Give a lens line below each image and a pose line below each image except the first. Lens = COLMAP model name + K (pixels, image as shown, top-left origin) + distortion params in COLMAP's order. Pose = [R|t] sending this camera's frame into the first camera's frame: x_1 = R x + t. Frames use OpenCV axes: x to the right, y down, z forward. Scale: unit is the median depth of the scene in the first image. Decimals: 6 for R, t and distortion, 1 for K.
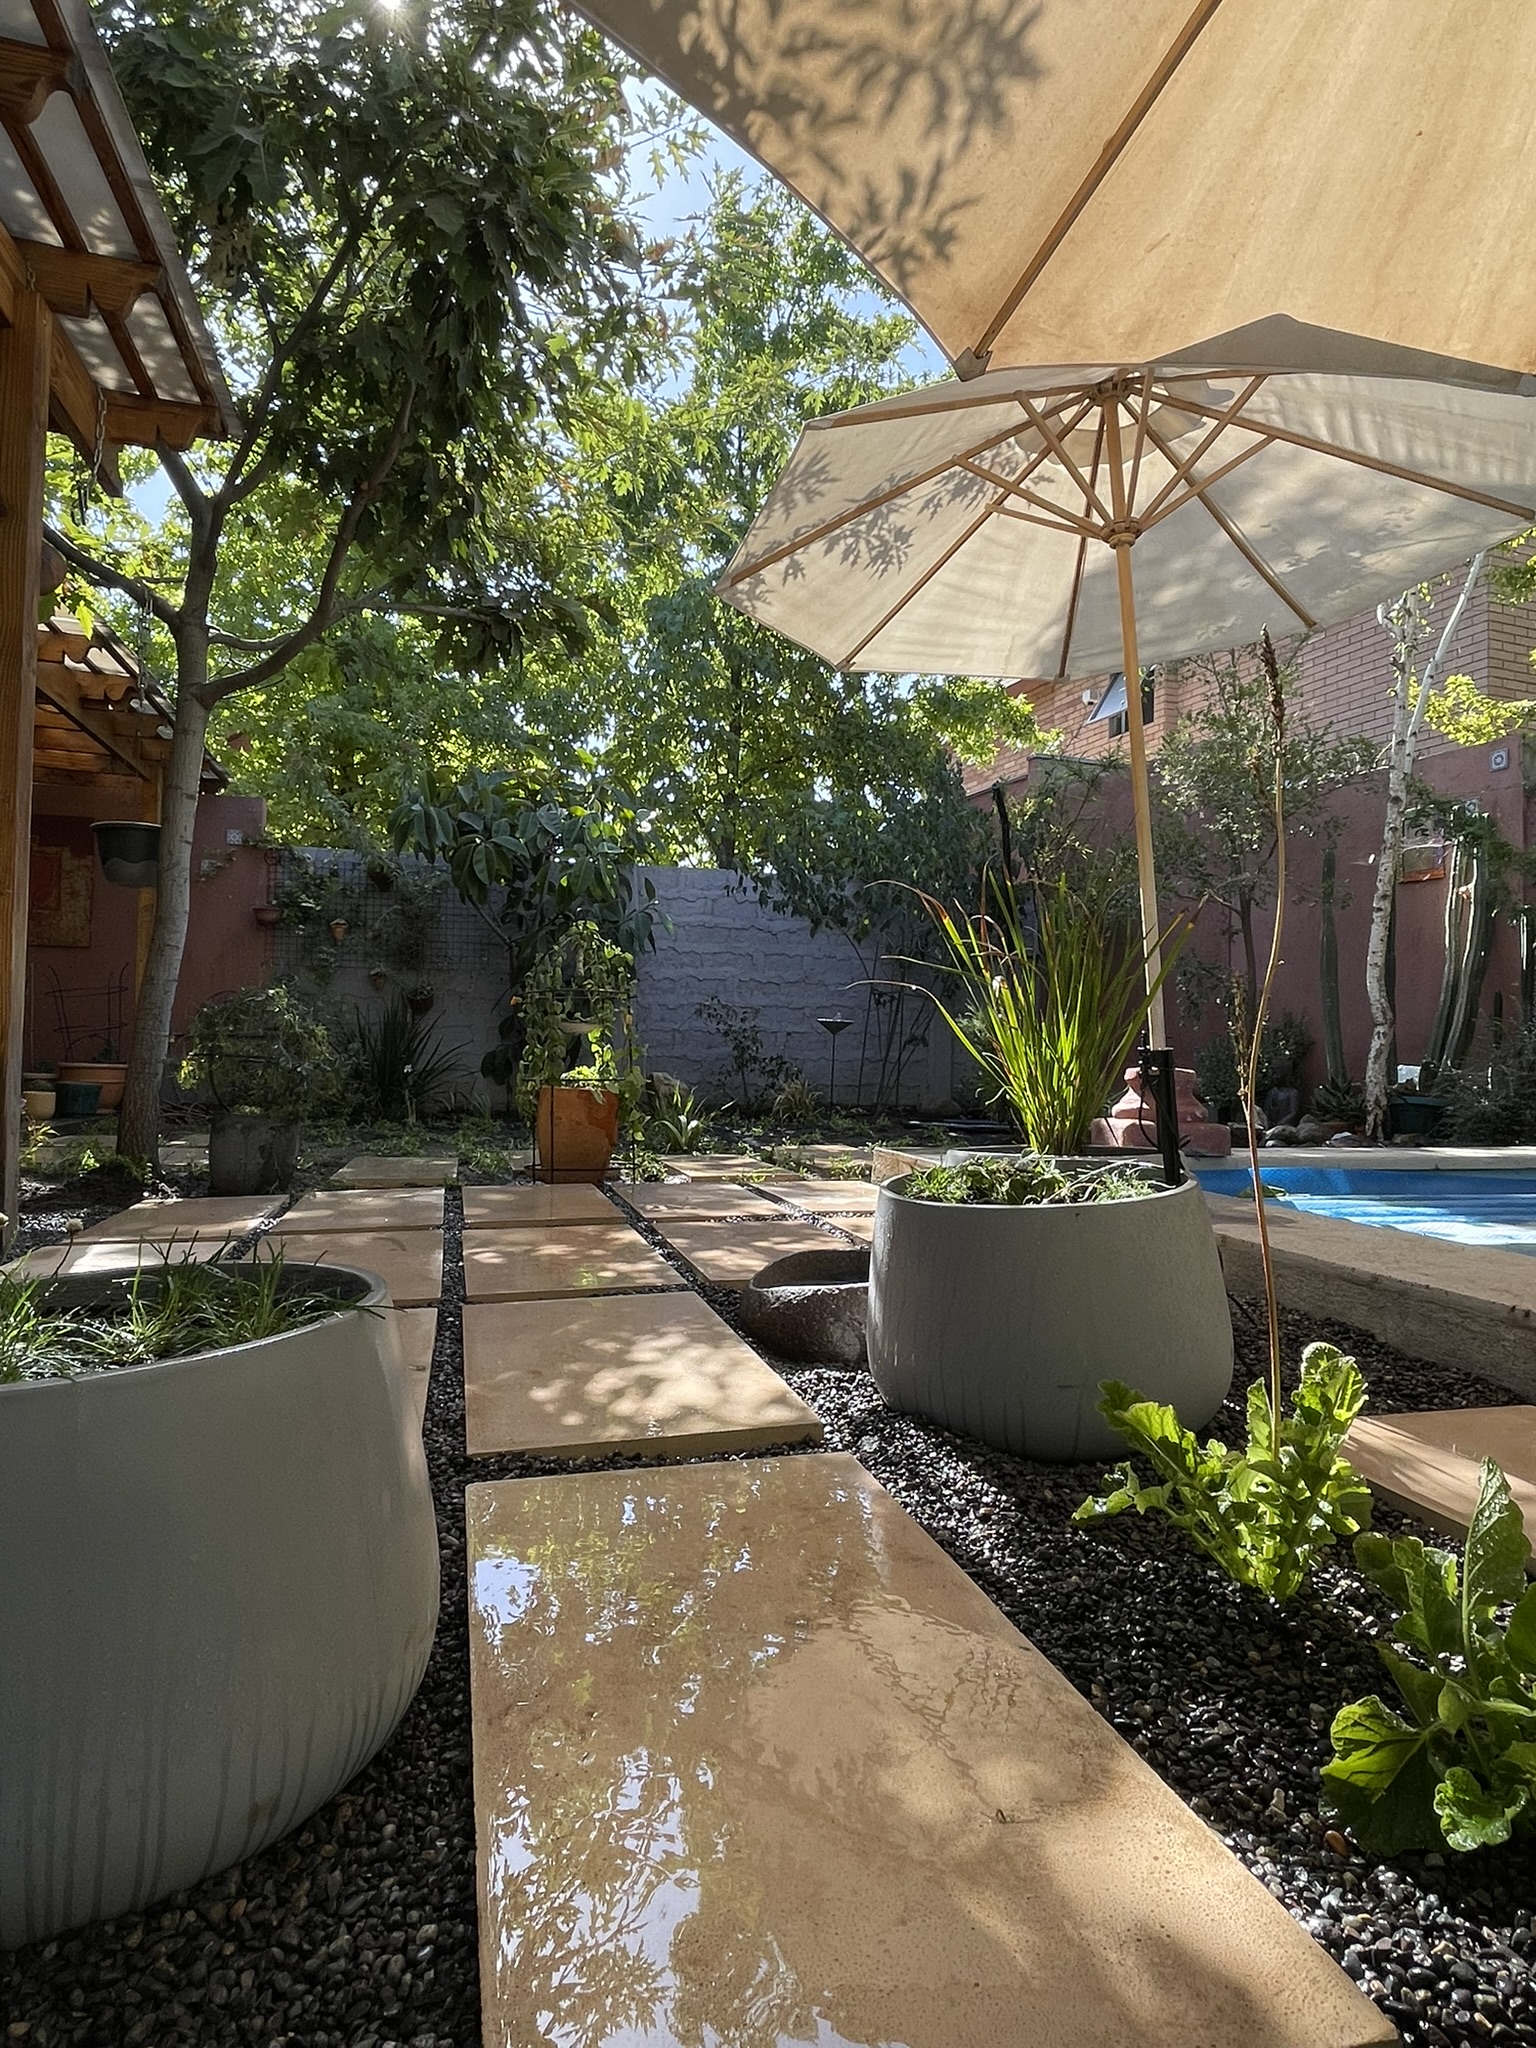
lens RADIAL K [[1231.4, 0, 770.7], [0, 1231.4, 1011.4], [0, 0, 1]] dist [-0.004533, -0.001794]
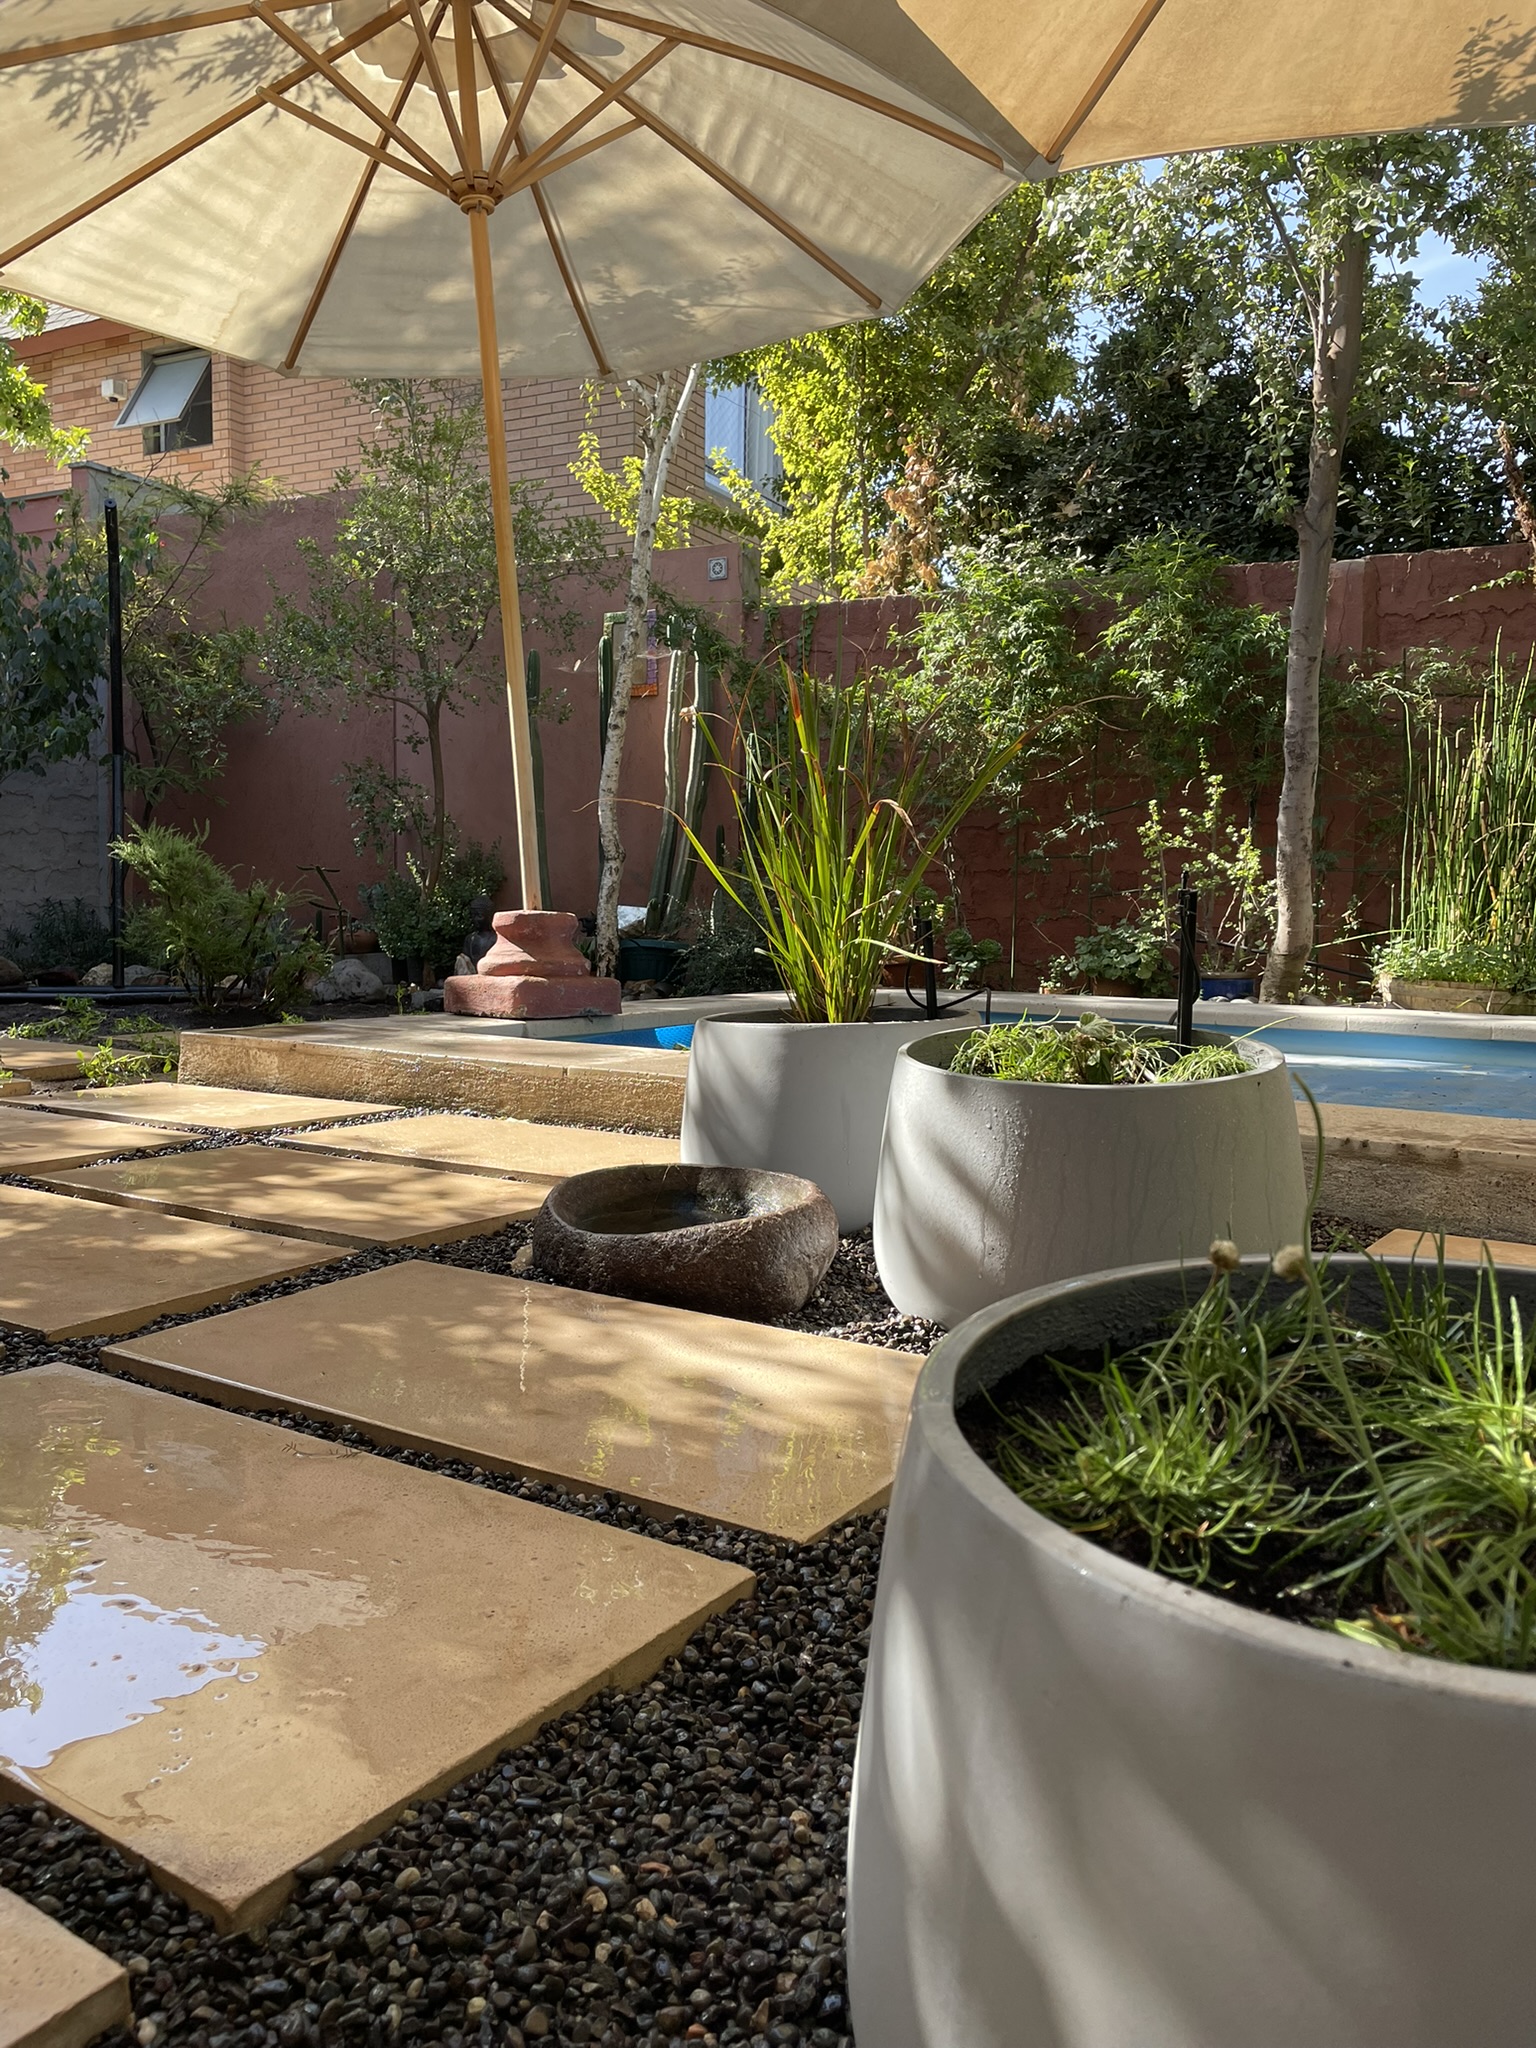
lens RADIAL K [[1541.8, 0, 760.7], [0, 1541.8, 1003.9], [0, 0, 1]] dist [0.078442, -0.106794]
pose [[0.747399, -0.052155, 0.662325, -0.225488], [-0.018936, 0.994837, 0.099707, 0.002391], [-0.664105, -0.087063, 0.742553, 0.131727]]
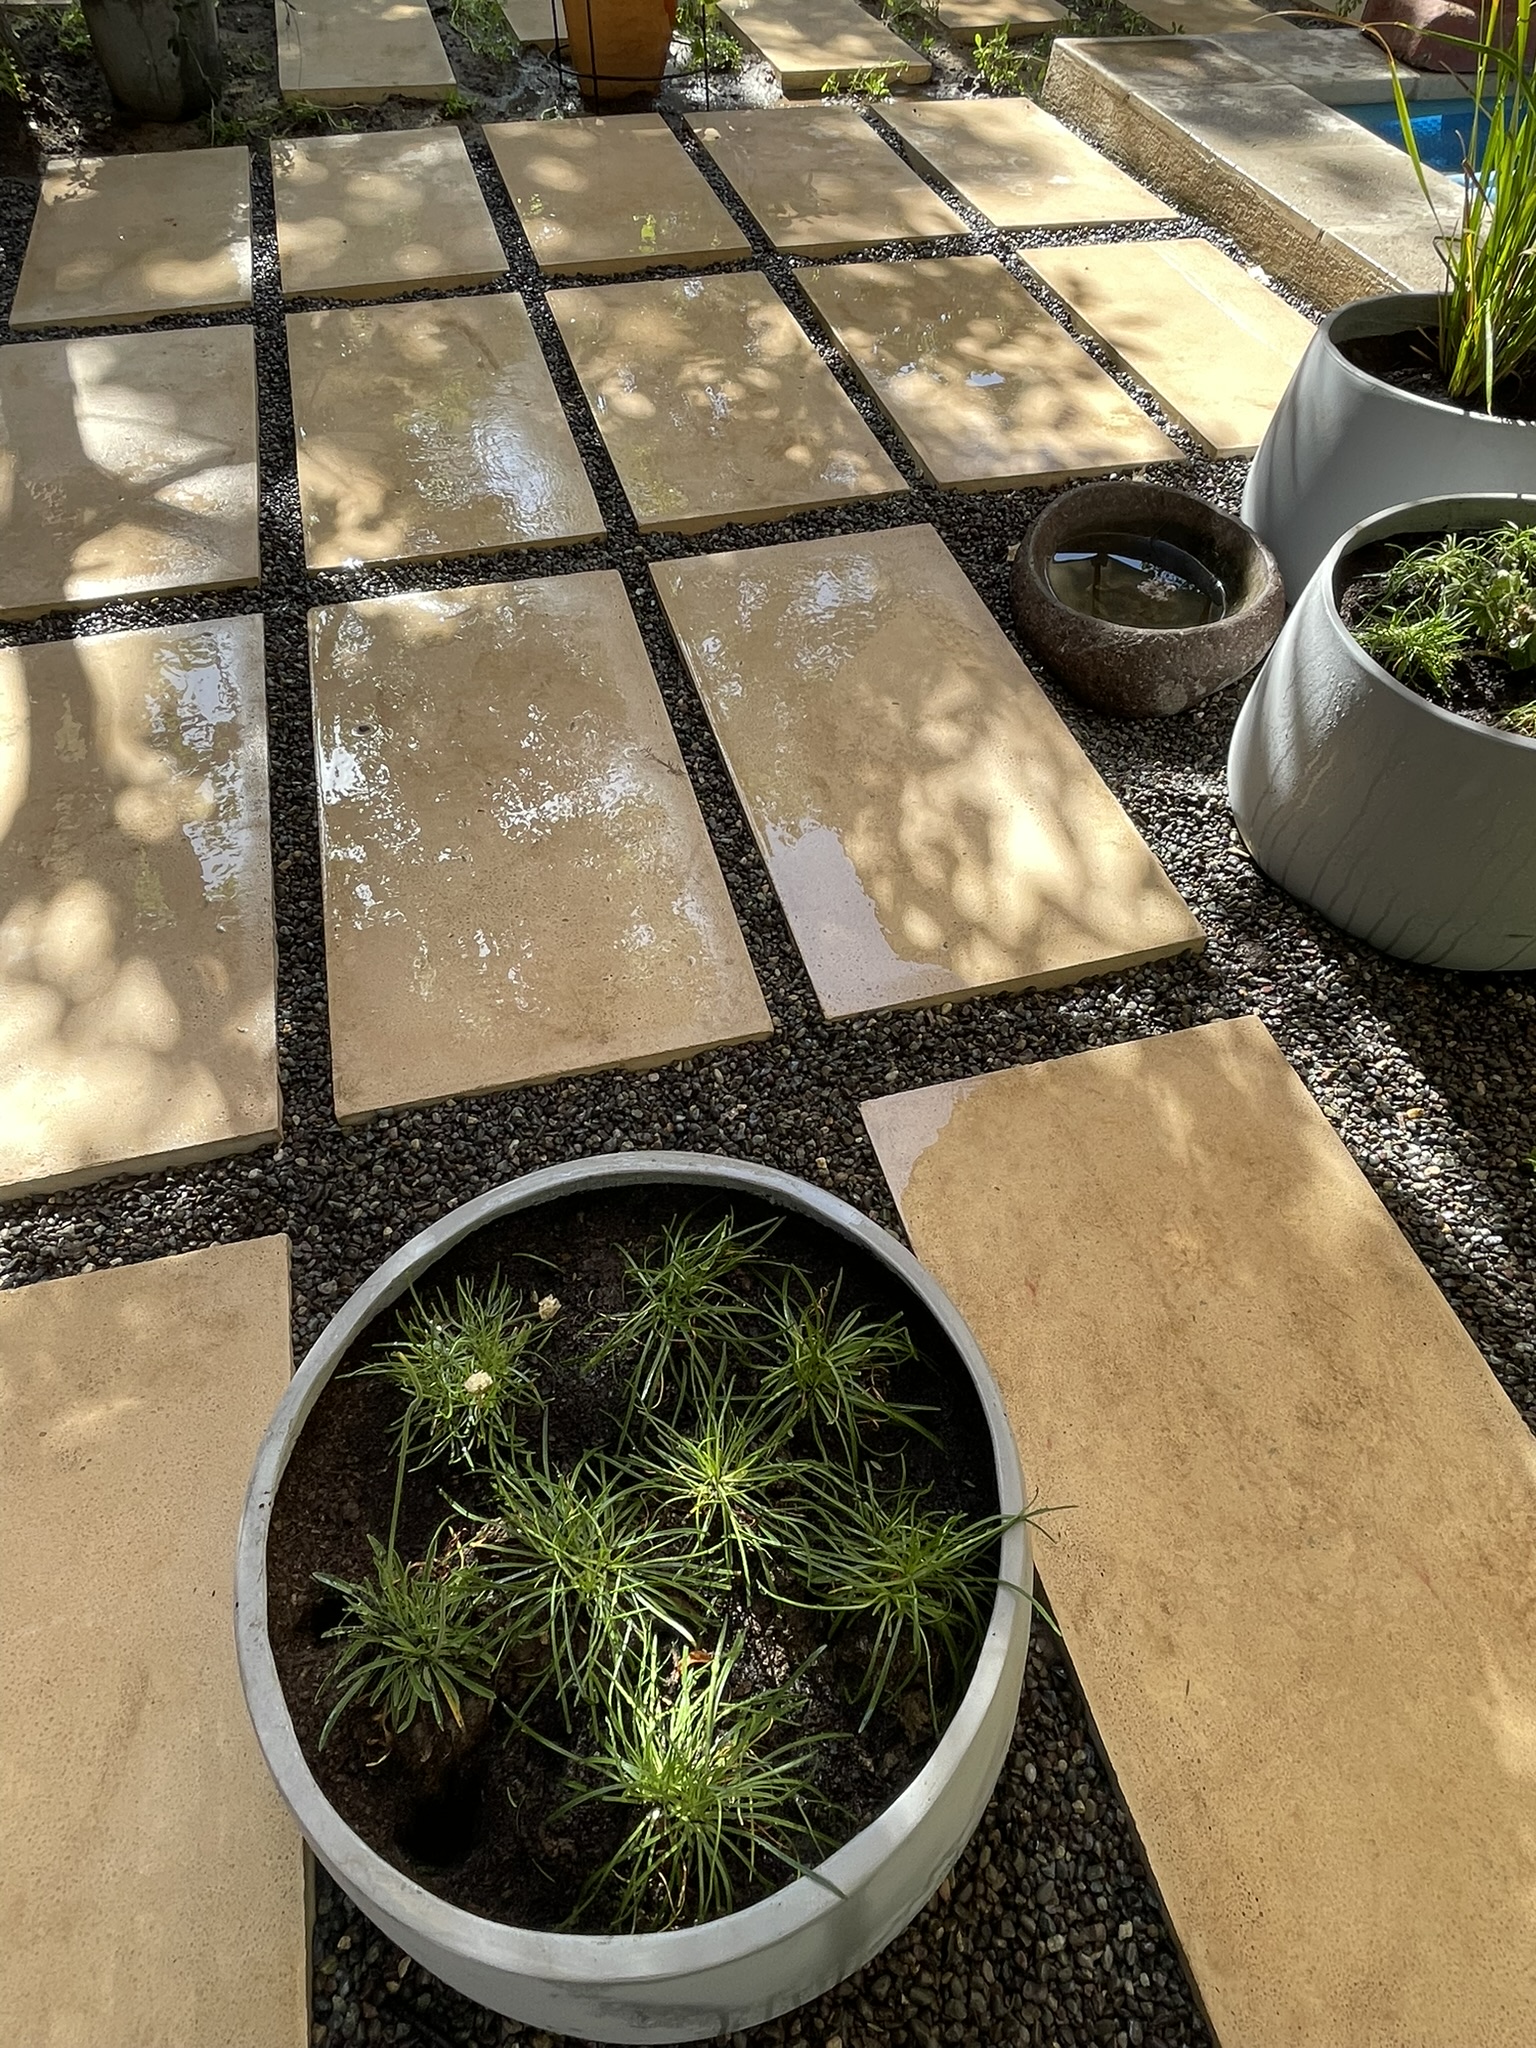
lens RADIAL K [[1210.5, 0, 768.0], [0, 1210.5, 1024.0], [0, 0, 1]] dist [-0.015158, 0.000043]
pose [[0.999578, -0.007501, 0.028065, -0.091542], [-0.018324, 0.586834, 0.809500, -0.097757], [-0.022542, -0.809673, 0.586449, 0.144134]]
